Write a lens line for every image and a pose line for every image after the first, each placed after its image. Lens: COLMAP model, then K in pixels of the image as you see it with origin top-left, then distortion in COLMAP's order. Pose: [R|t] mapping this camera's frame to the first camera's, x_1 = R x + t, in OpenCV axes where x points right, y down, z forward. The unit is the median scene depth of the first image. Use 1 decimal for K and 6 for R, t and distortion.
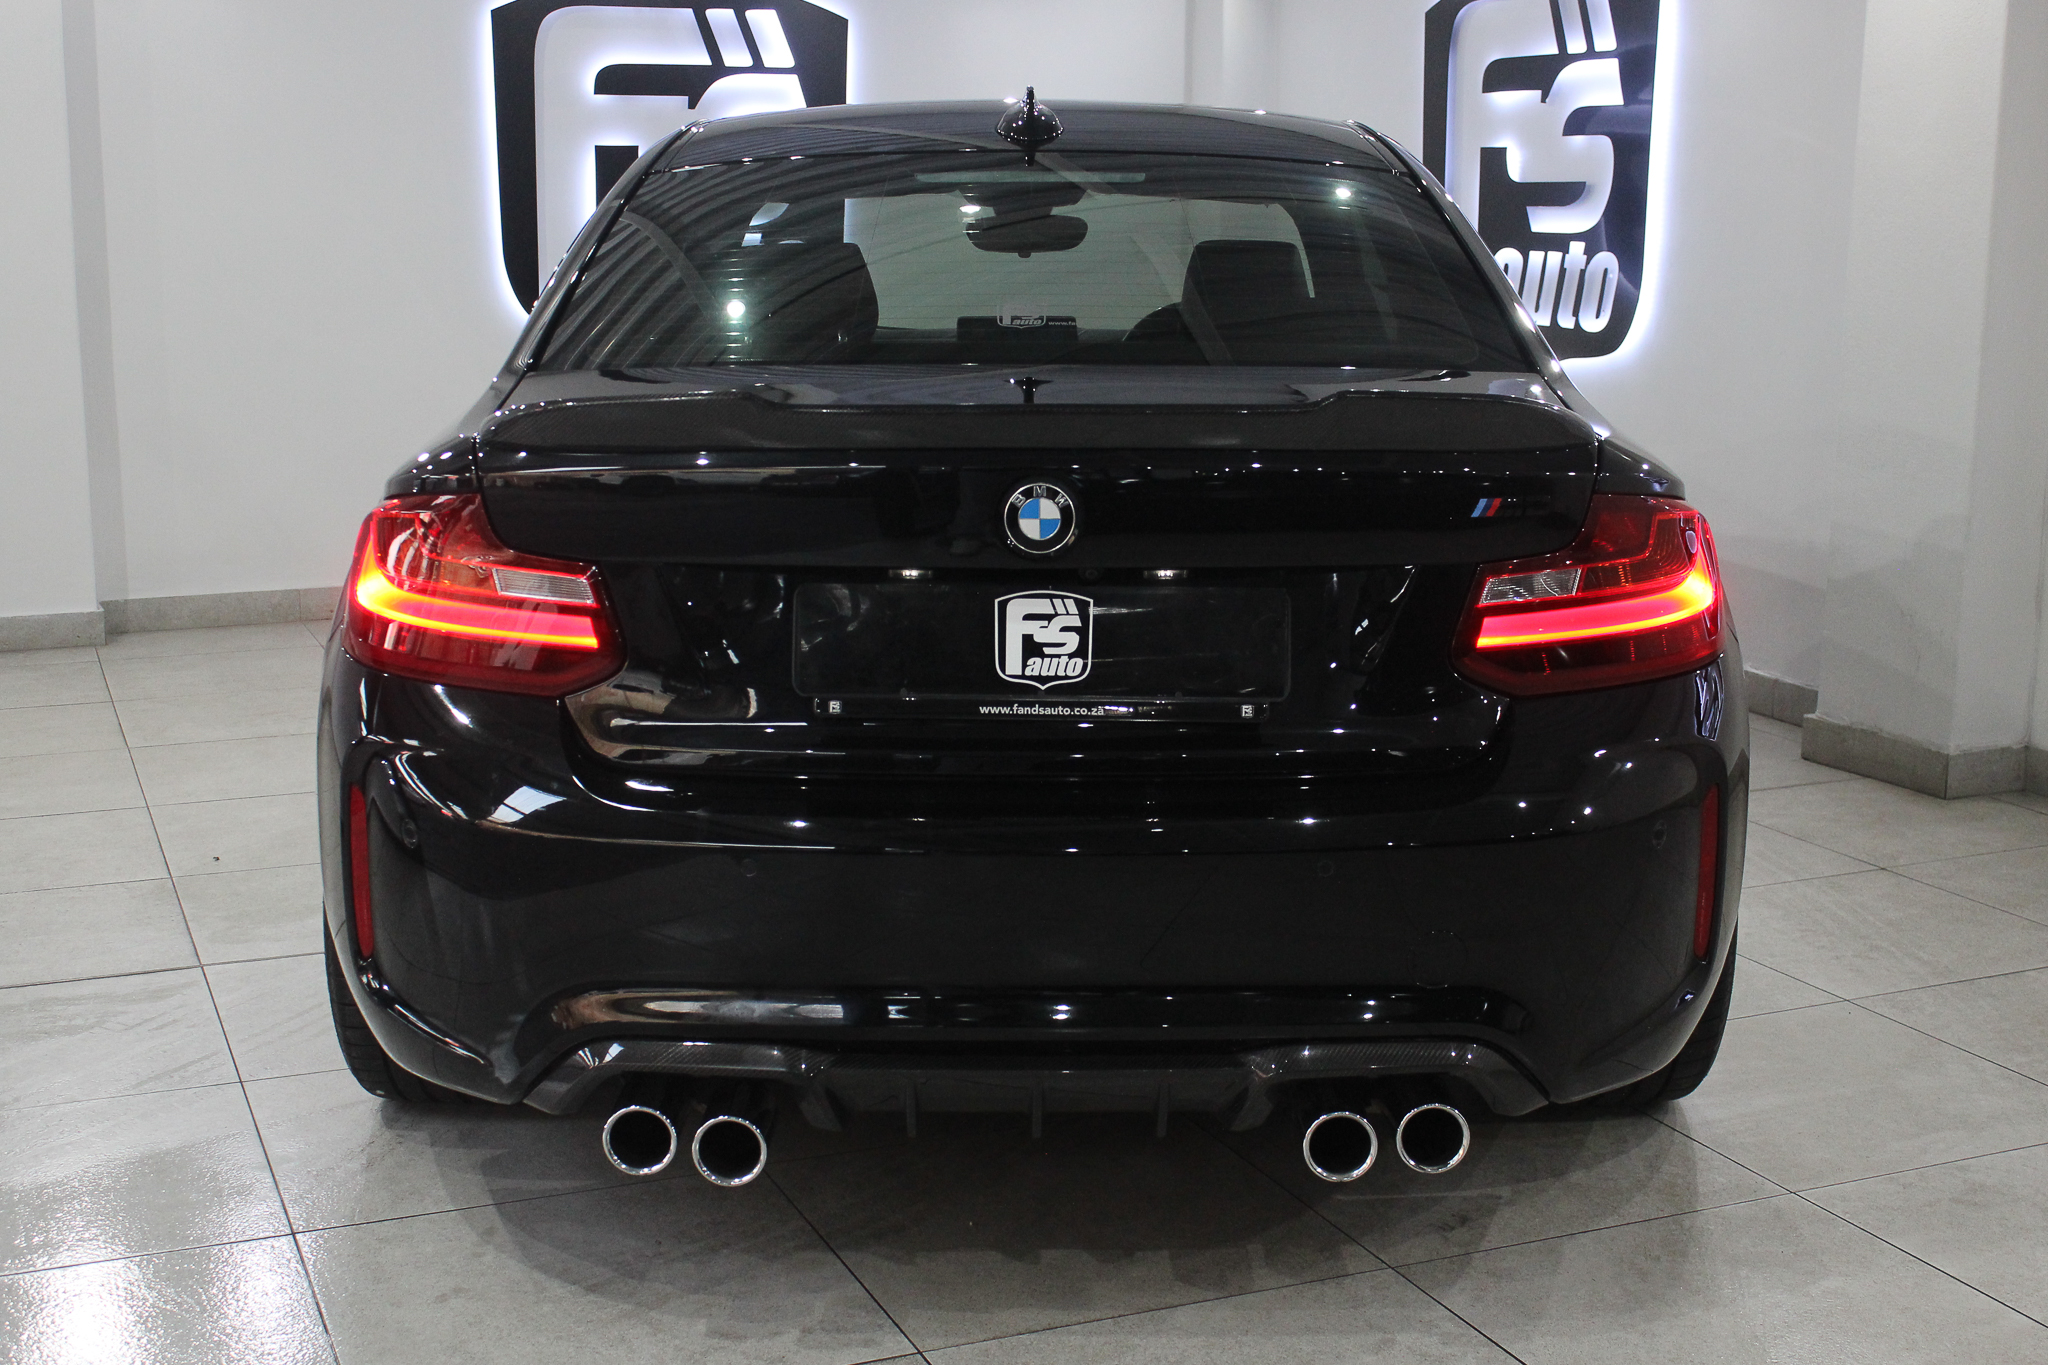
lens RADIAL K [[2518.4, 0, 1024.0], [0, 2518.4, 682.5], [0, 0, 1]] dist [-0.114071, -0.019348]
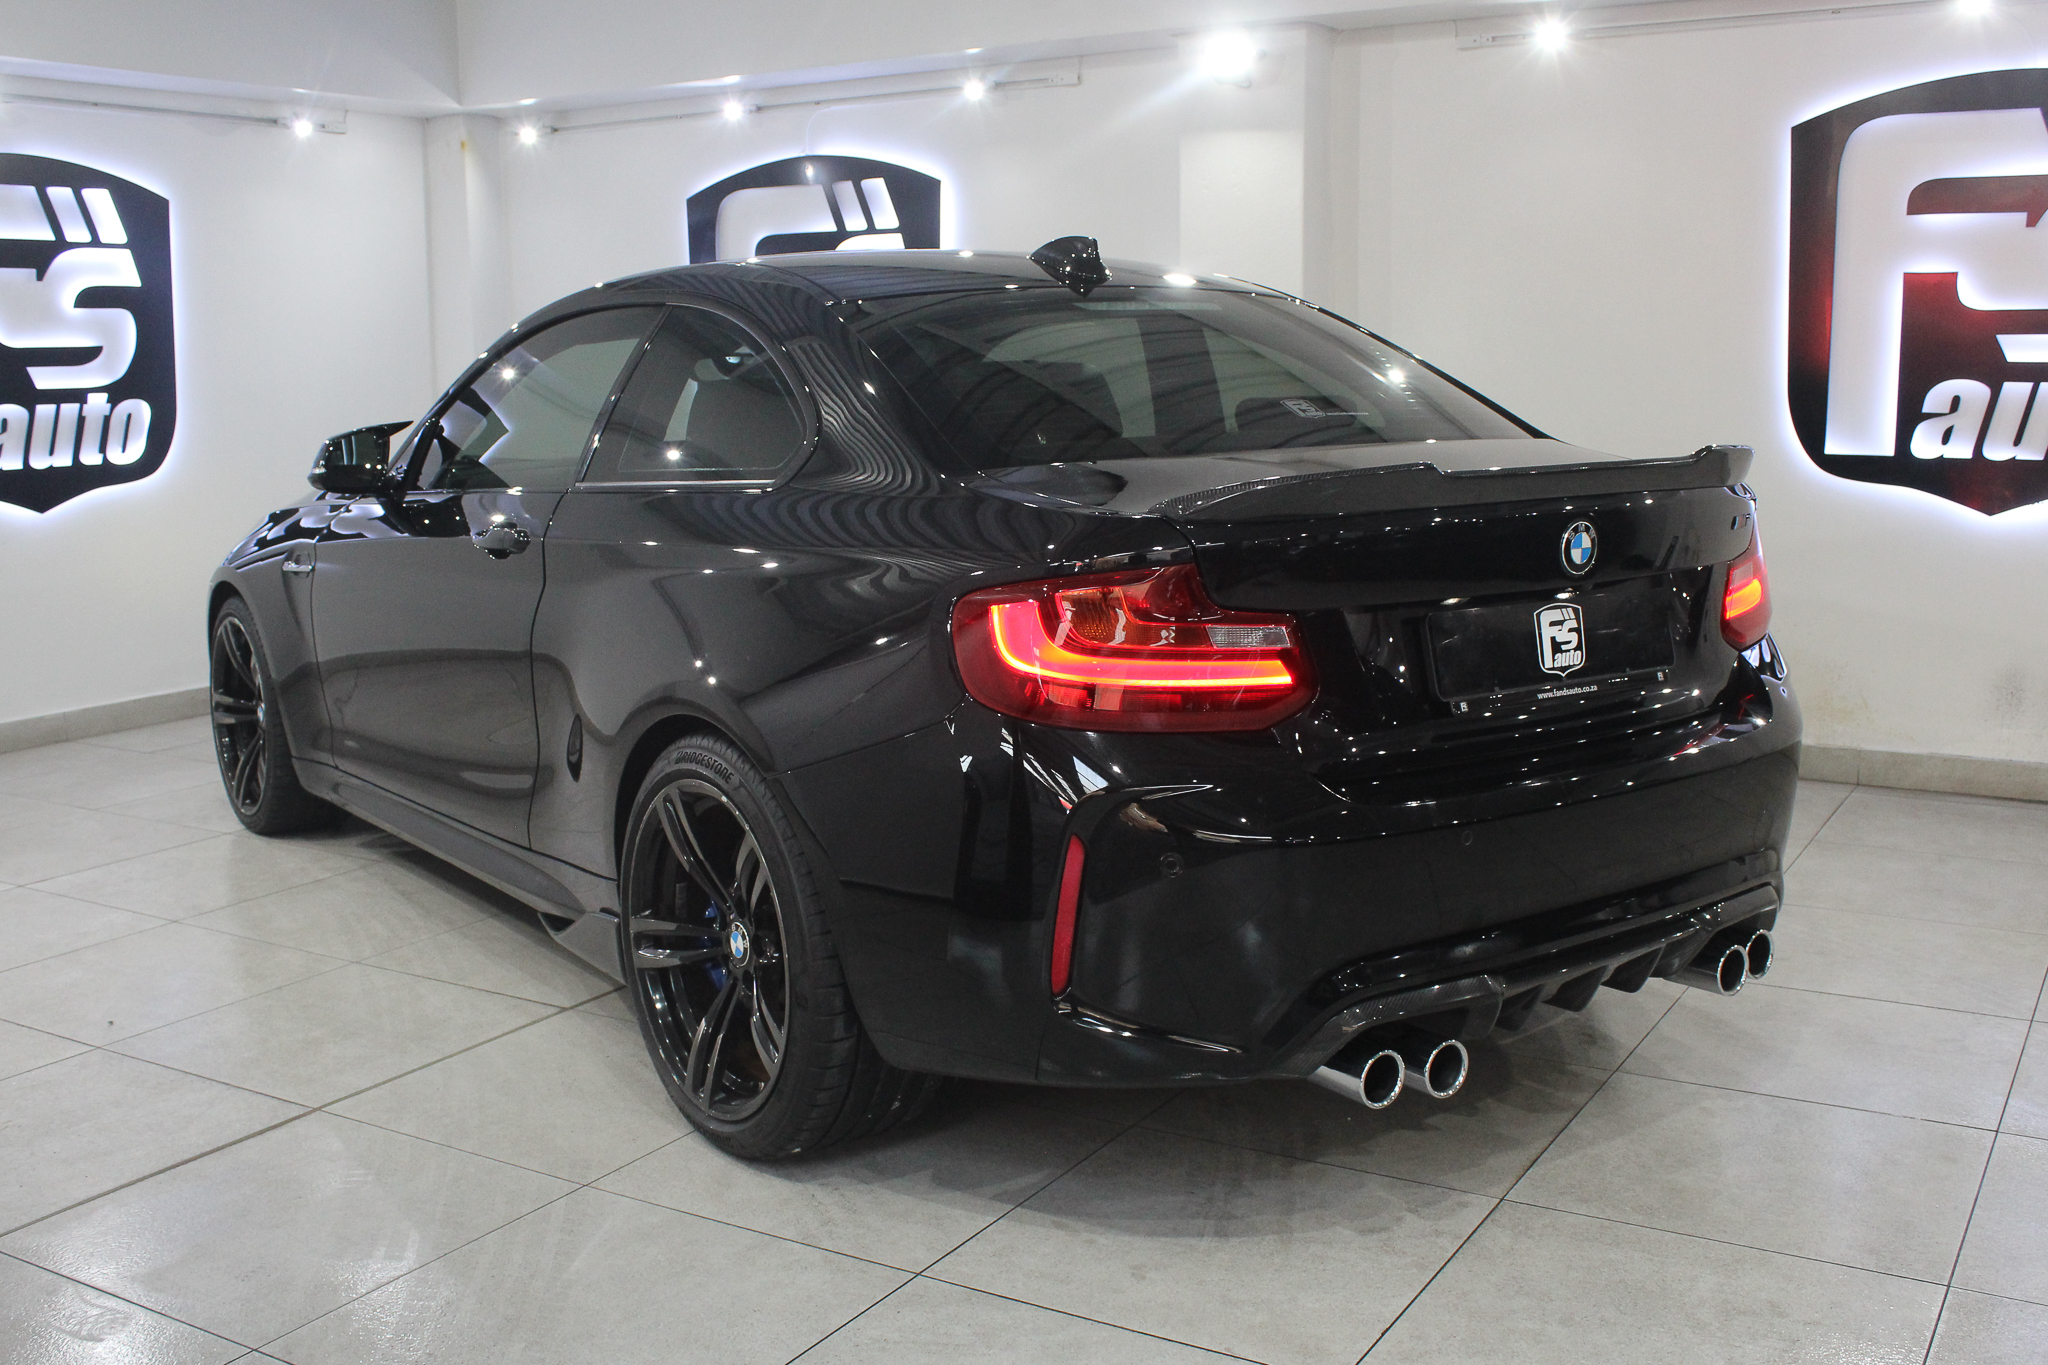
lens RADIAL K [[2001.6, 0, 1024.0], [0, 2001.6, 682.5], [0, 0, 1]] dist [-0.150047, 0.173651]
pose [[0.819689, -0.110203, 0.562107, -0.766790], [0.128329, 0.991705, 0.007293, -0.036043], [-0.558248, 0.066157, 0.827032, 0.266055]]
